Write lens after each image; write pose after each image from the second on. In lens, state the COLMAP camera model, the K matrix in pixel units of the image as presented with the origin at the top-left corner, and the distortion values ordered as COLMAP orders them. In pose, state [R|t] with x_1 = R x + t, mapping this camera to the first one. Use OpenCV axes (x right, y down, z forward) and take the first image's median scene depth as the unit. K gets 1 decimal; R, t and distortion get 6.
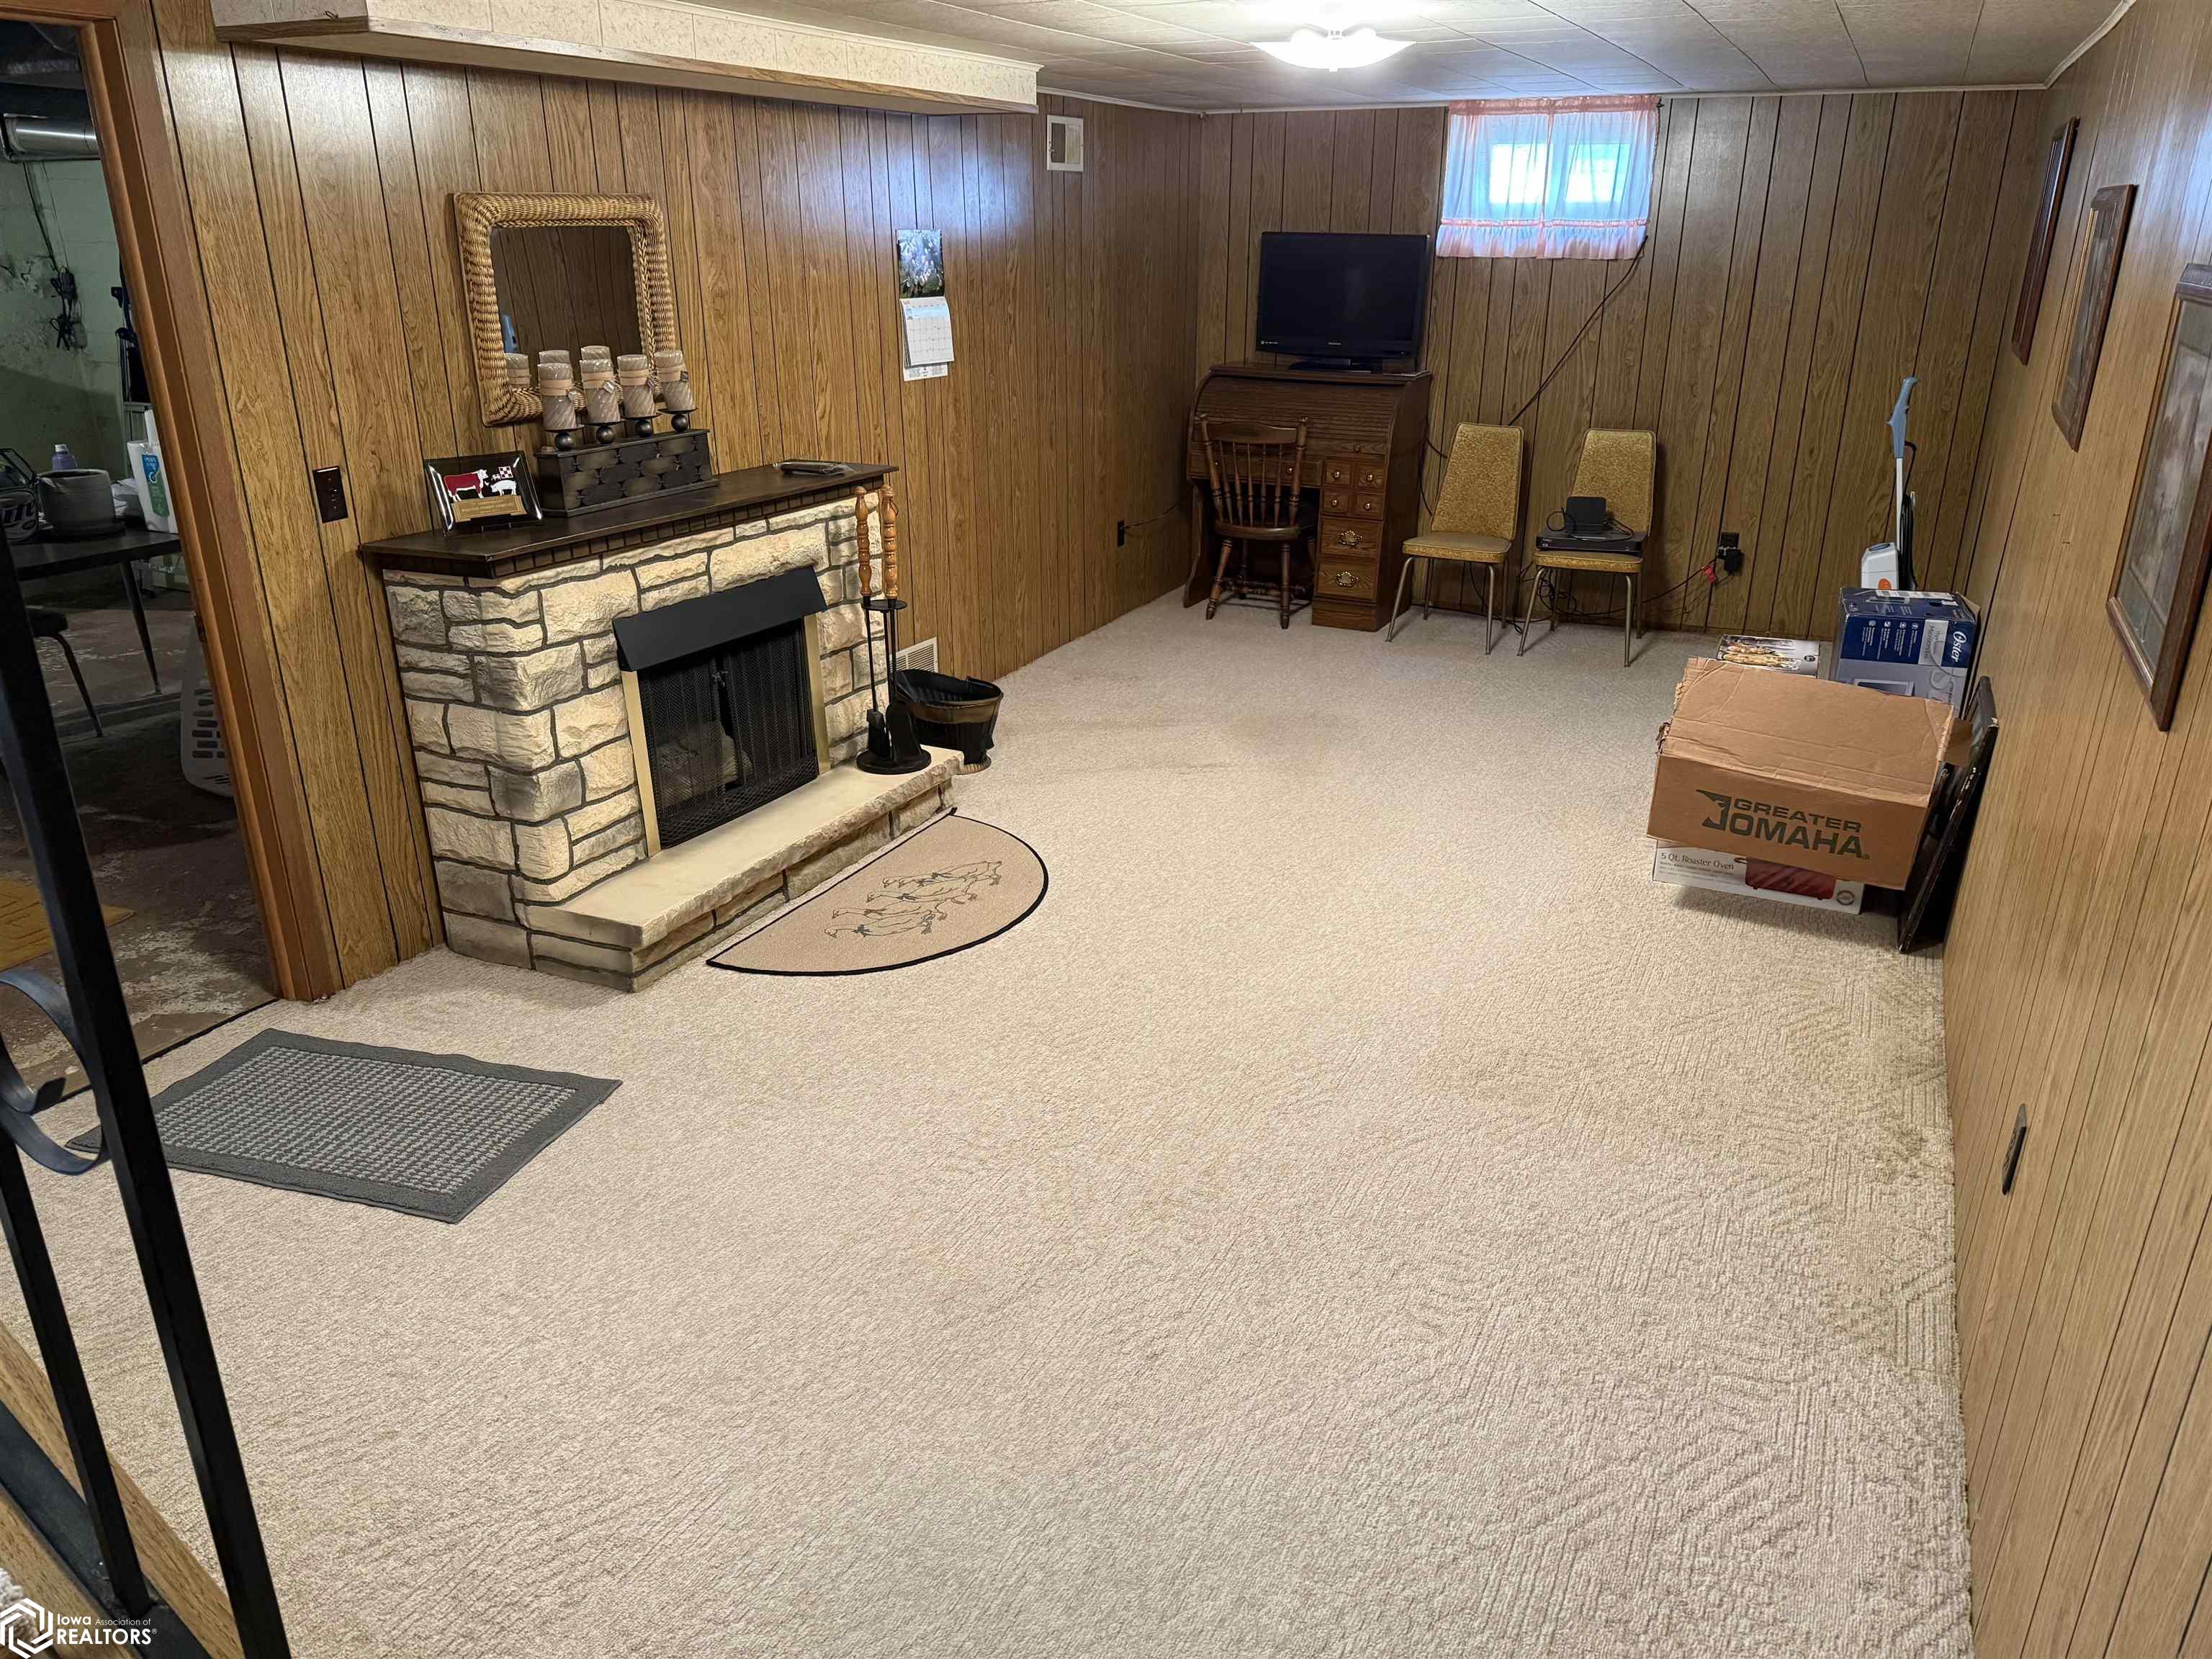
lens RADIAL K [[1527.3, 0, 1106.0], [0, 1527.3, 829.5], [0, 0, 1]] dist [0.006851, -0.093077]
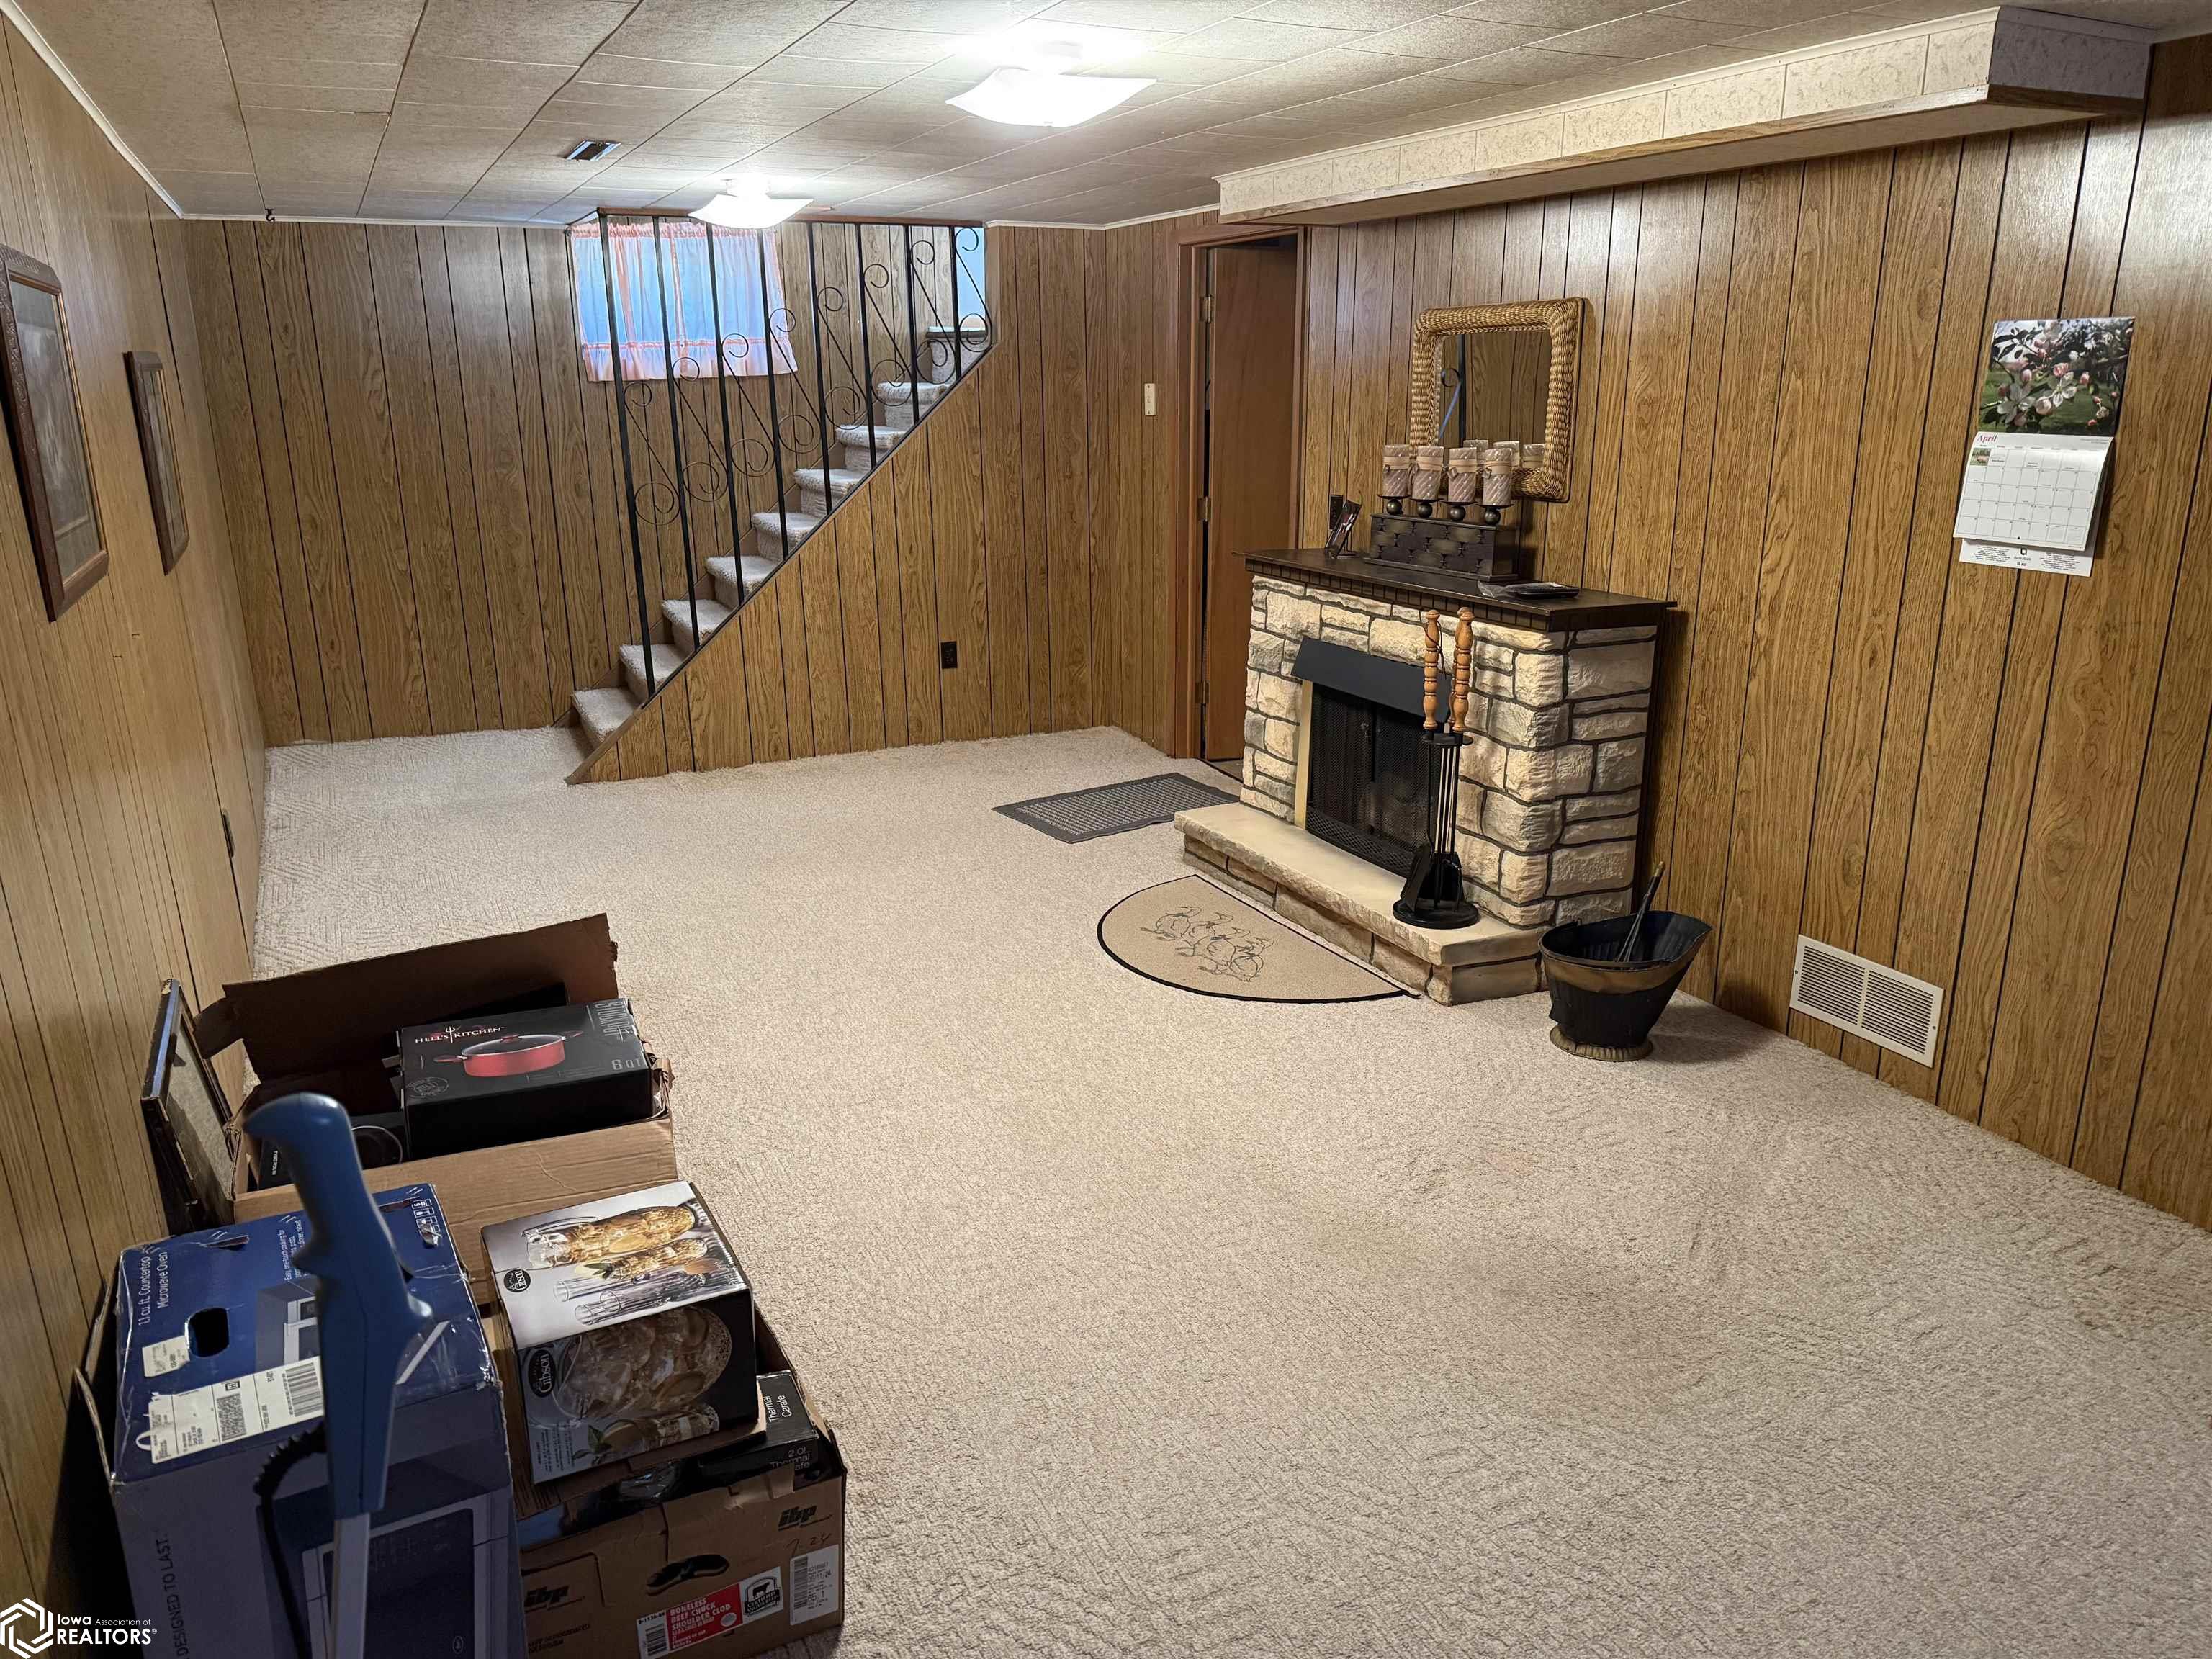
lens RADIAL K [[1527.3, 0, 1106.0], [0, 1527.3, 829.5], [0, 0, 1]] dist [0.006851, -0.093077]
pose [[-0.612814, 0.227086, -0.756896, 0.751897], [-0.276464, 0.835680, 0.474560, -0.532581], [0.740288, 0.500071, -0.449335, 1.440132]]
